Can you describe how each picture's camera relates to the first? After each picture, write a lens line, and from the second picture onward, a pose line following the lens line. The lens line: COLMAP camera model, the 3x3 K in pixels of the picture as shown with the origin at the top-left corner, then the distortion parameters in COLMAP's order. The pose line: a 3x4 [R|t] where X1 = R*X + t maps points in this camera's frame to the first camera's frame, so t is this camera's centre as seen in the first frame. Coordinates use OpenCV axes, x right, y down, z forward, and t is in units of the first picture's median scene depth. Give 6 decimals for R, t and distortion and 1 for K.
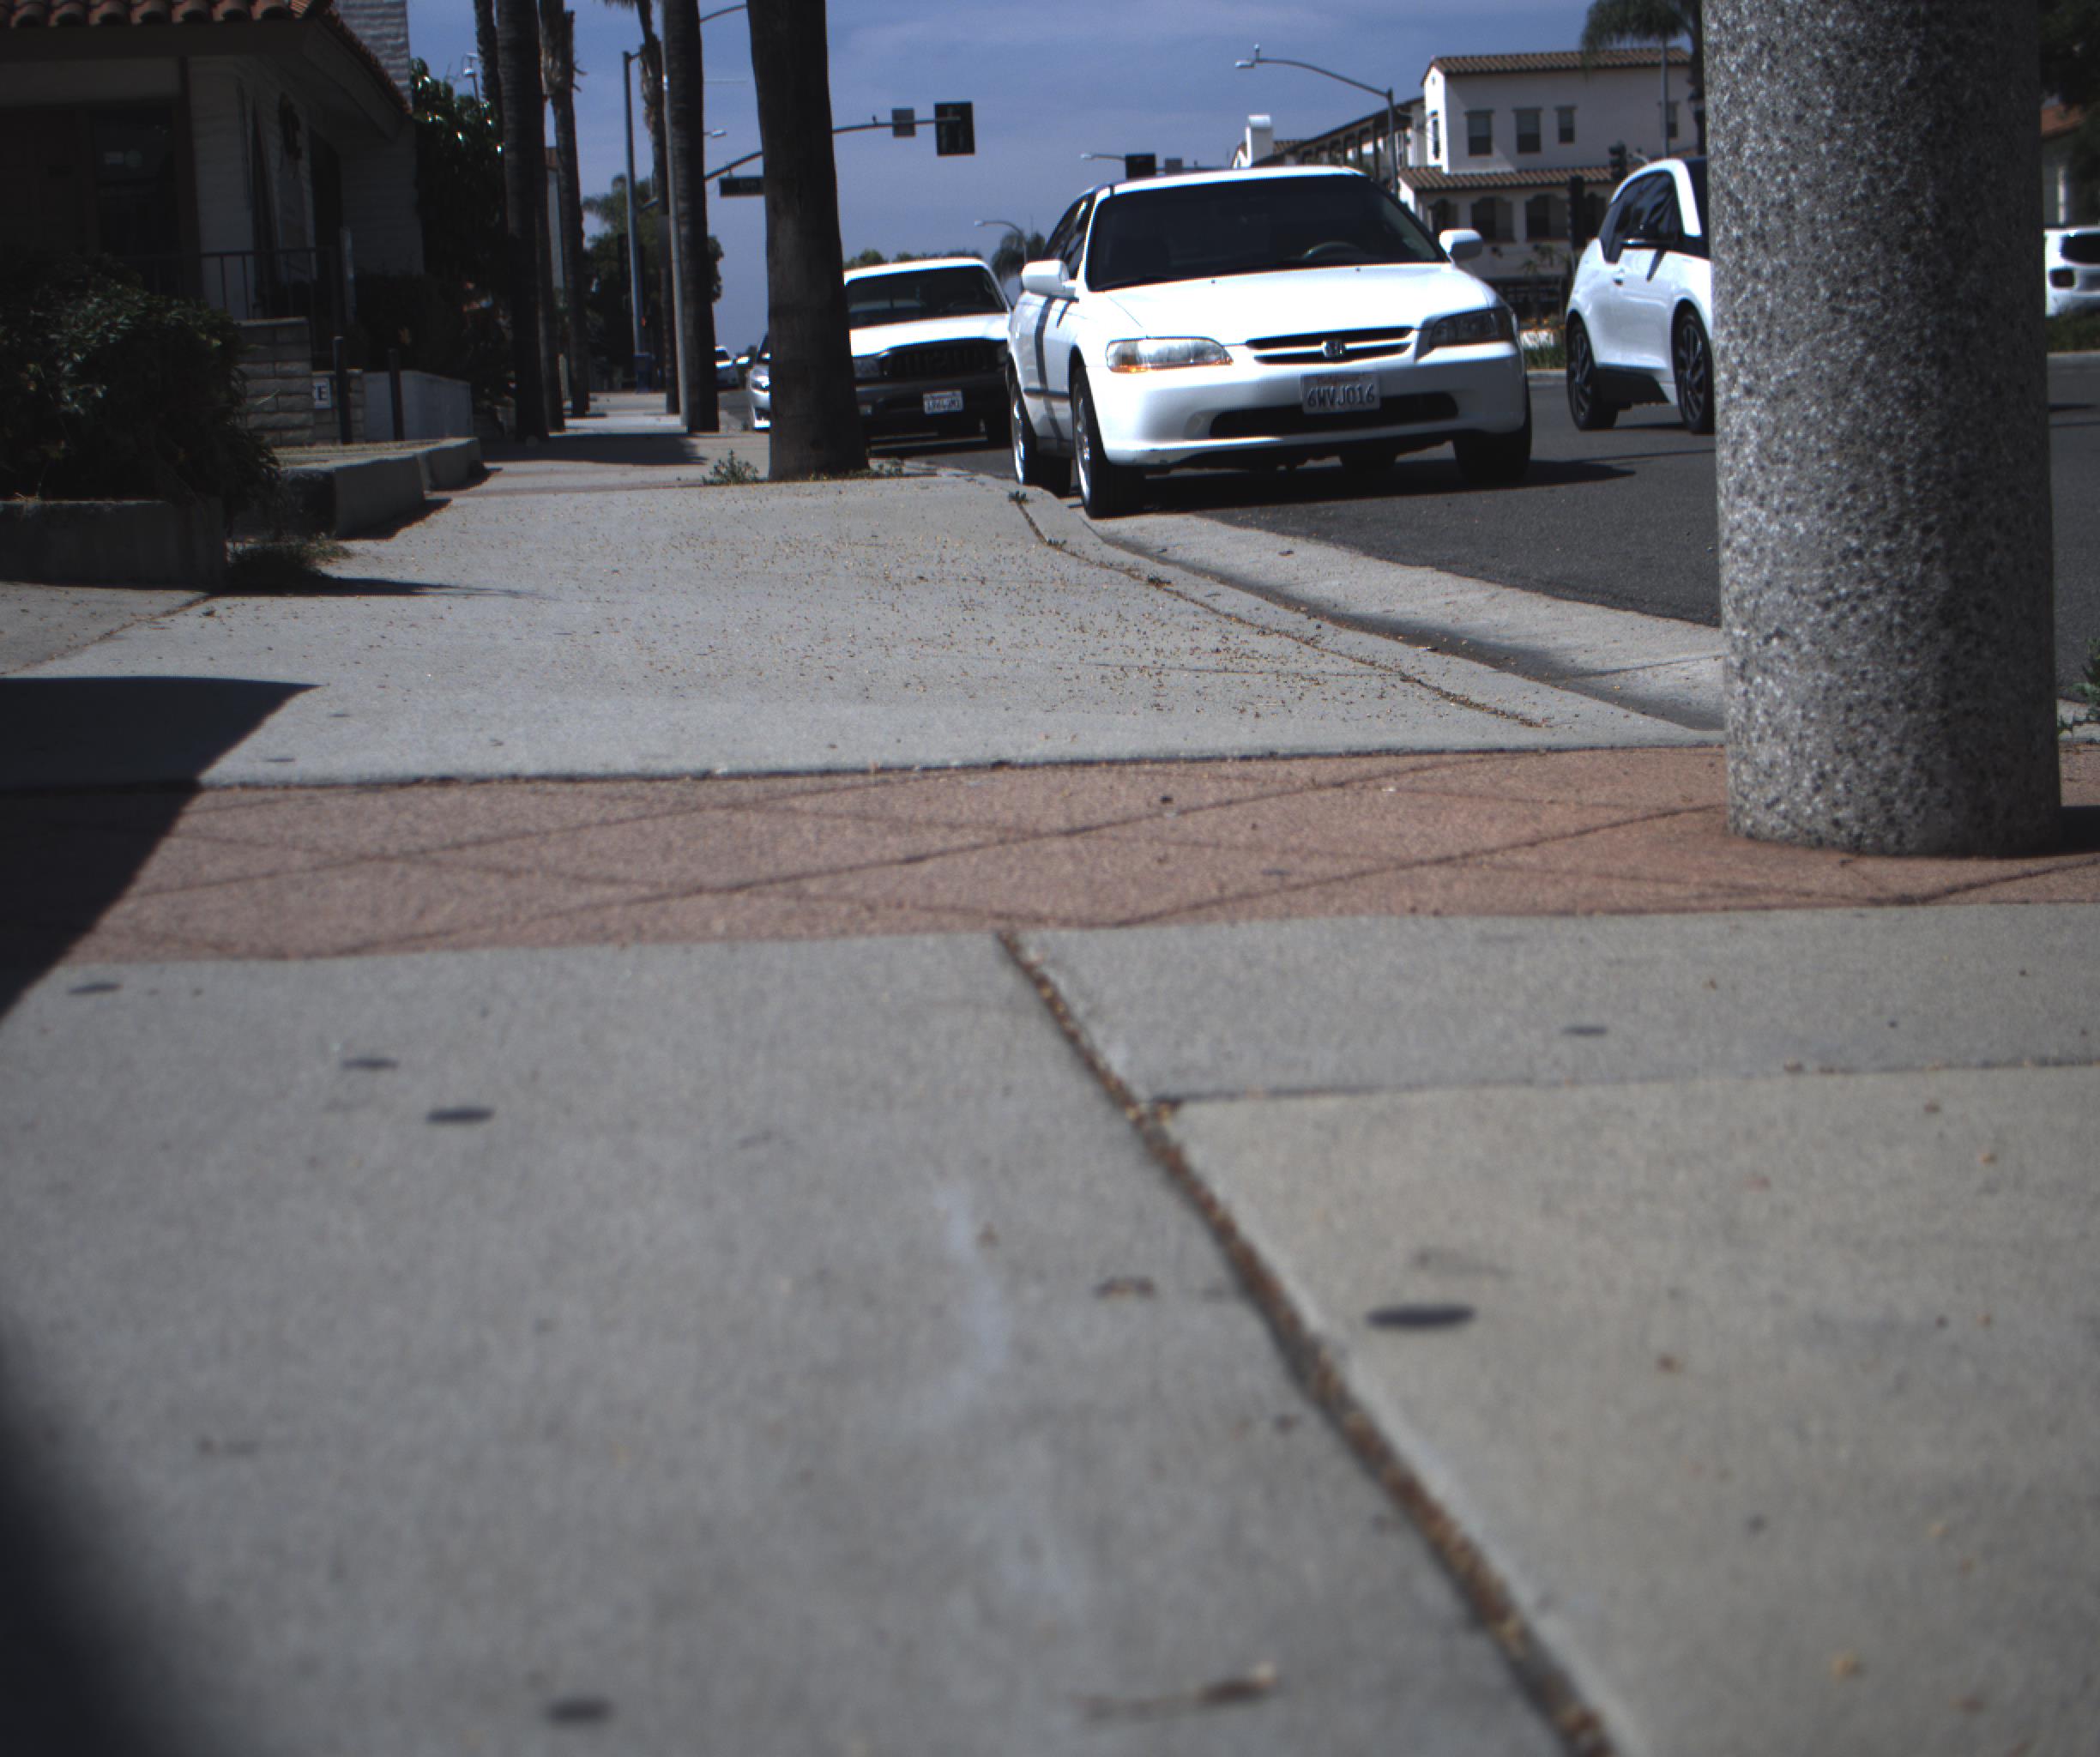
lens RADIAL K [[3903.3, 0, 1026.8], [0, 3903.3, 843.9], [0, 0, 1]] dist [-0.179263, 0.910443]
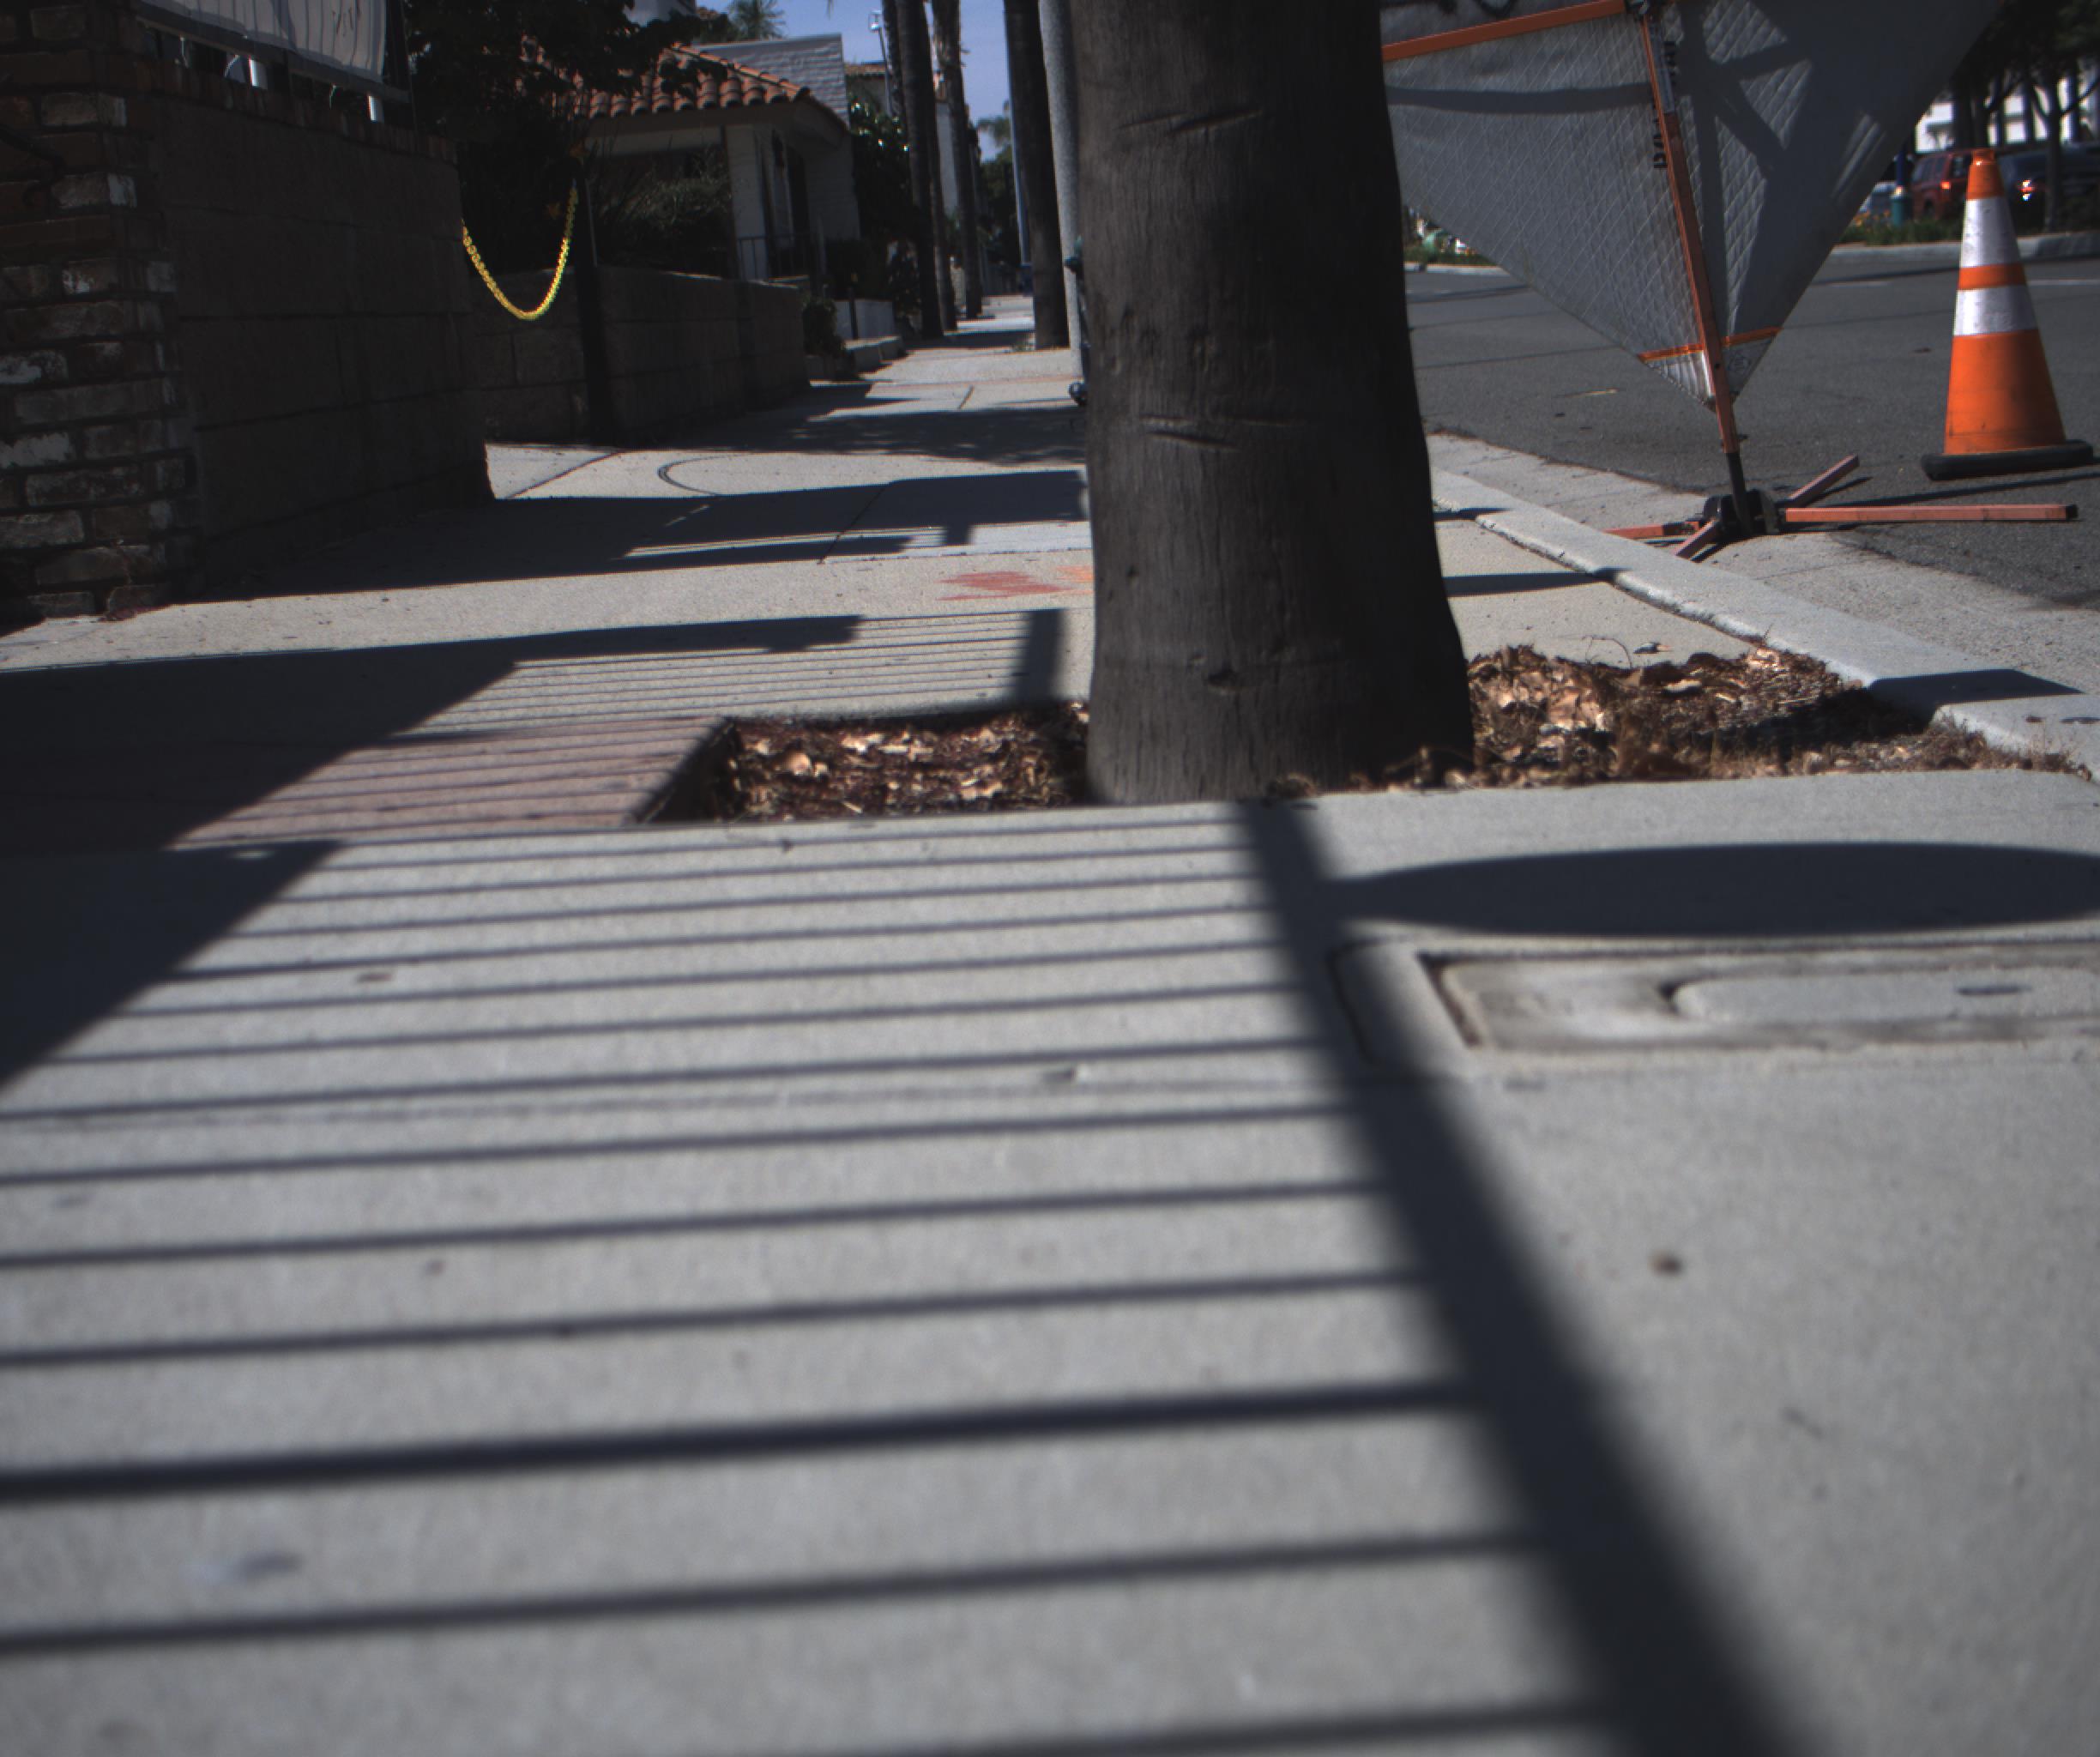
lens RADIAL K [[3903.3, 0, 1026.8], [0, 3903.3, 843.9], [0, 0, 1]] dist [-0.179263, 0.910443]
pose [[0.993826, -0.024284, -0.108261, 0.072457], [0.027300, 0.999277, 0.026457, 0.057447], [0.107540, -0.029250, 0.993770, -0.540160]]
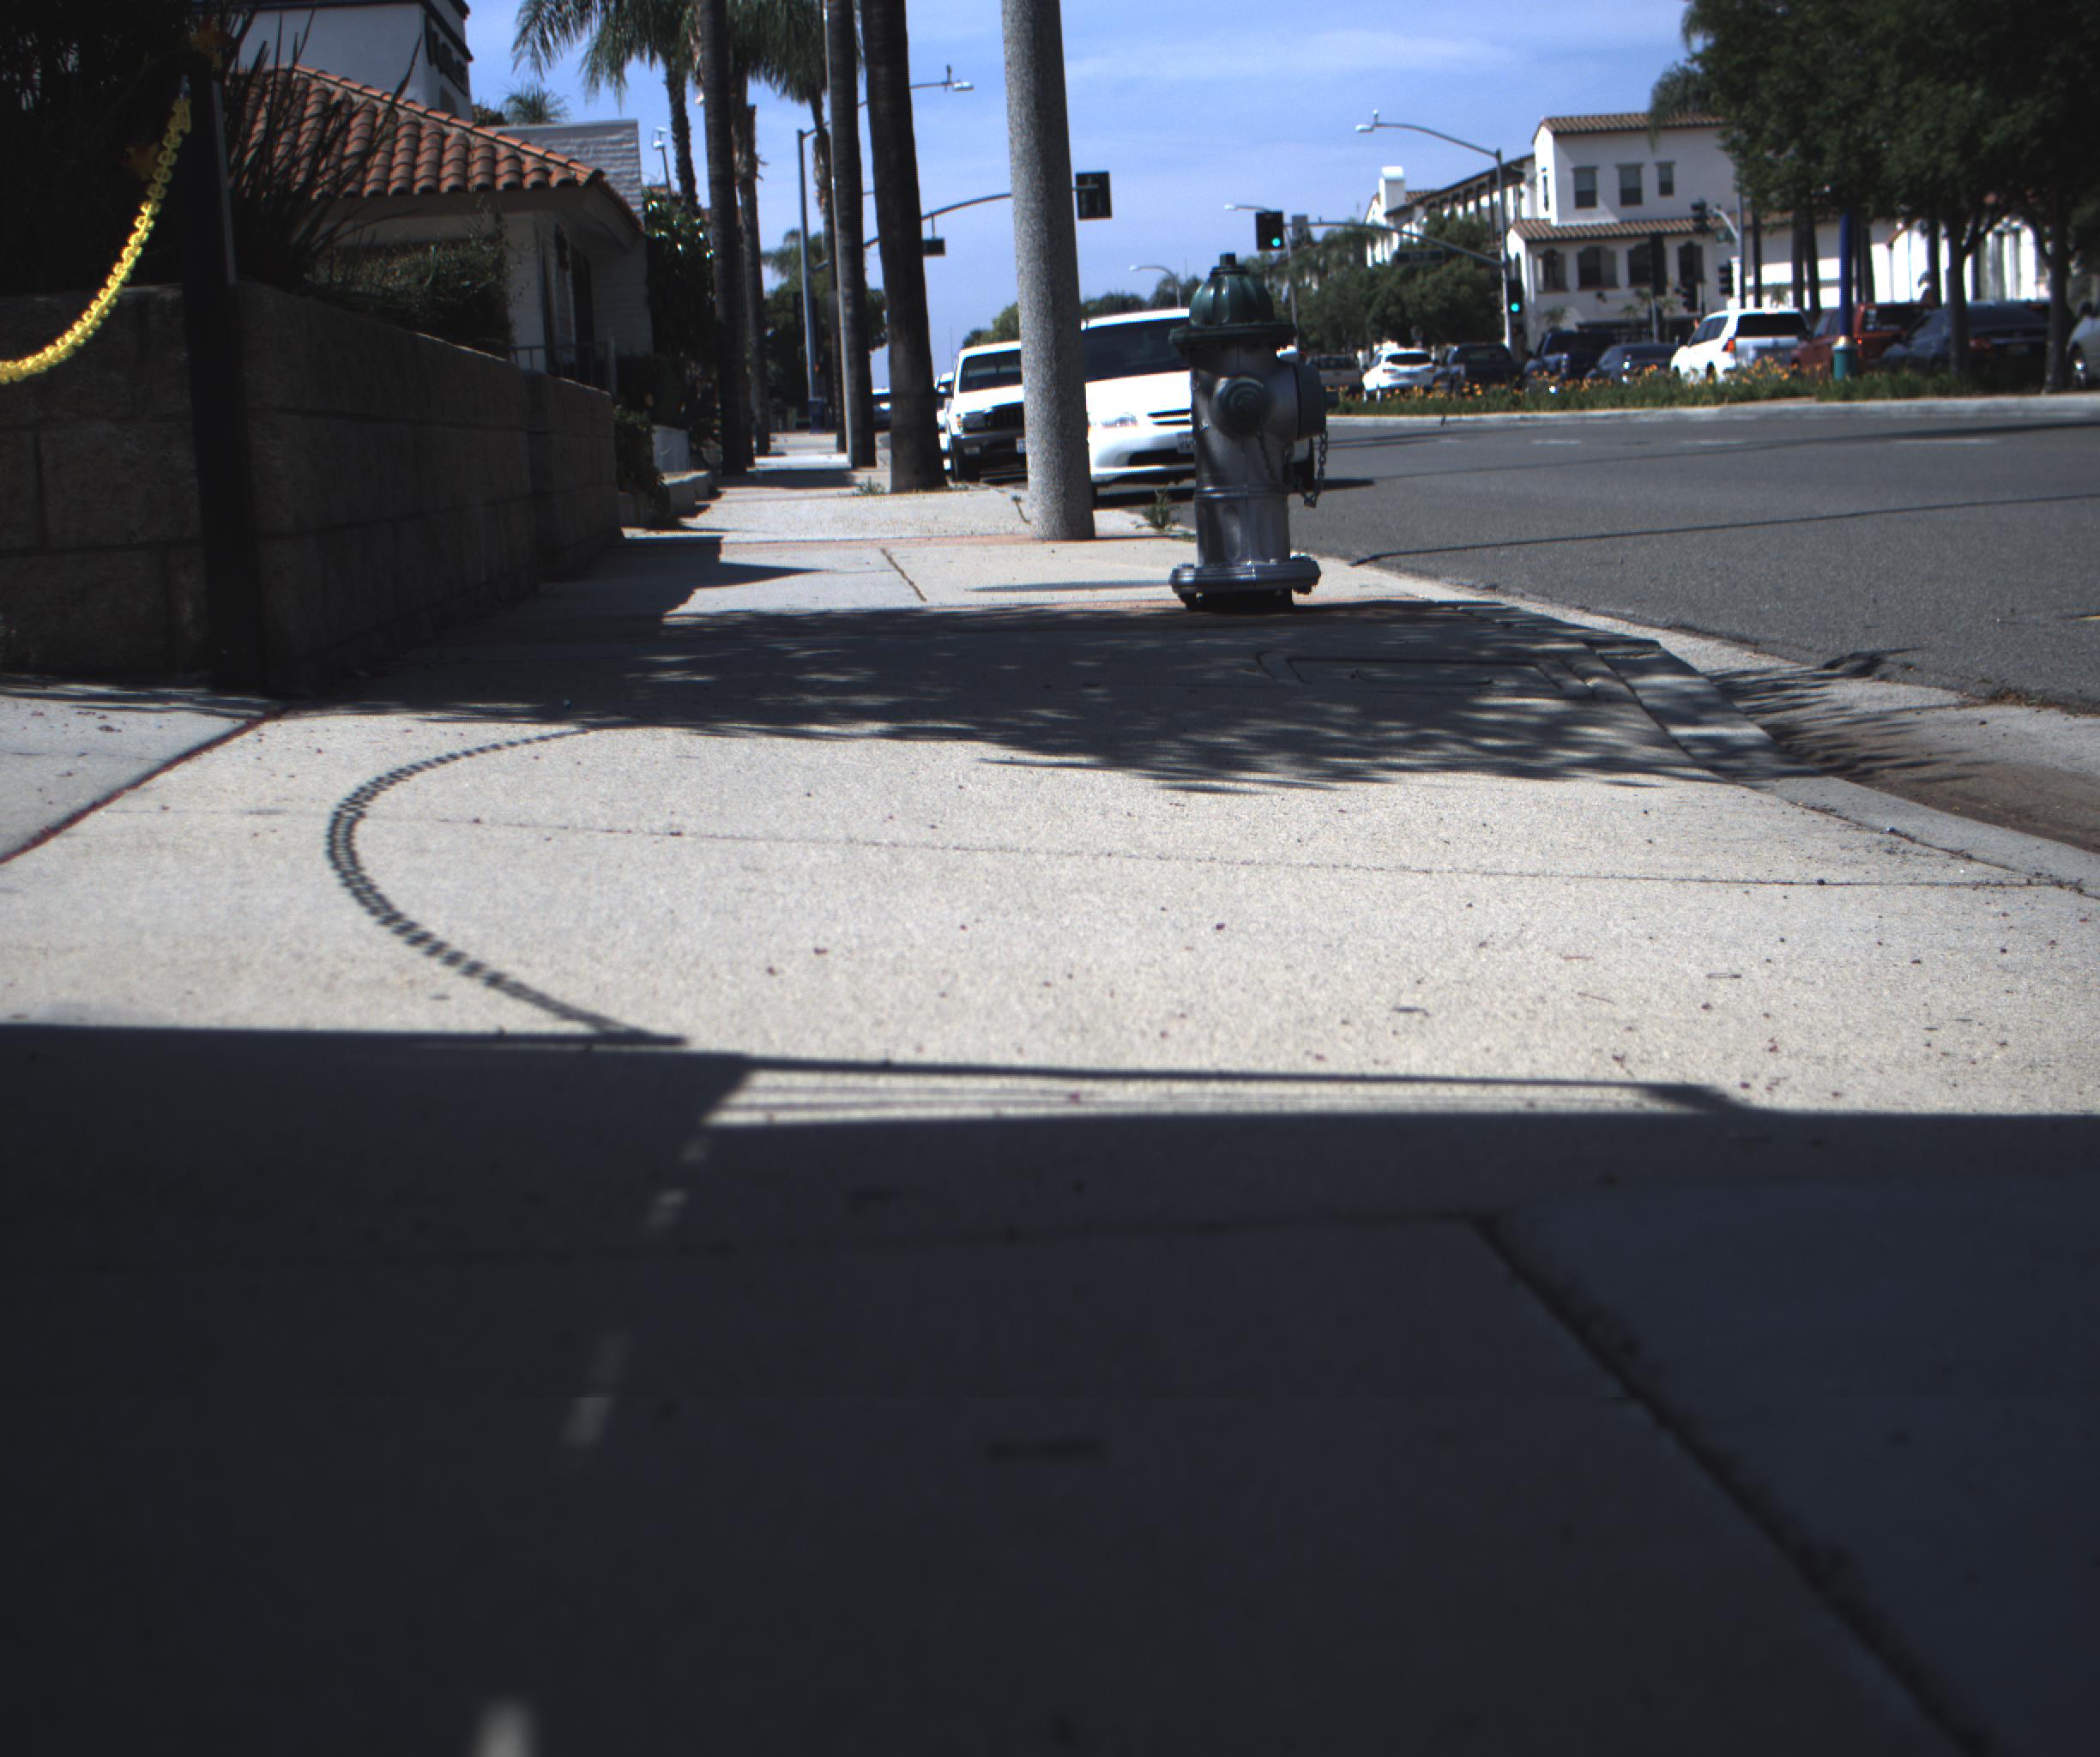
lens RADIAL K [[3903.3, 0, 1026.8], [0, 3903.3, 843.9], [0, 0, 1]] dist [-0.179263, 0.910443]
pose [[0.999006, -0.003135, -0.044470, 0.032061], [0.002735, 0.999955, -0.009042, 0.035476], [0.044496, 0.008911, 0.998970, -0.329212]]
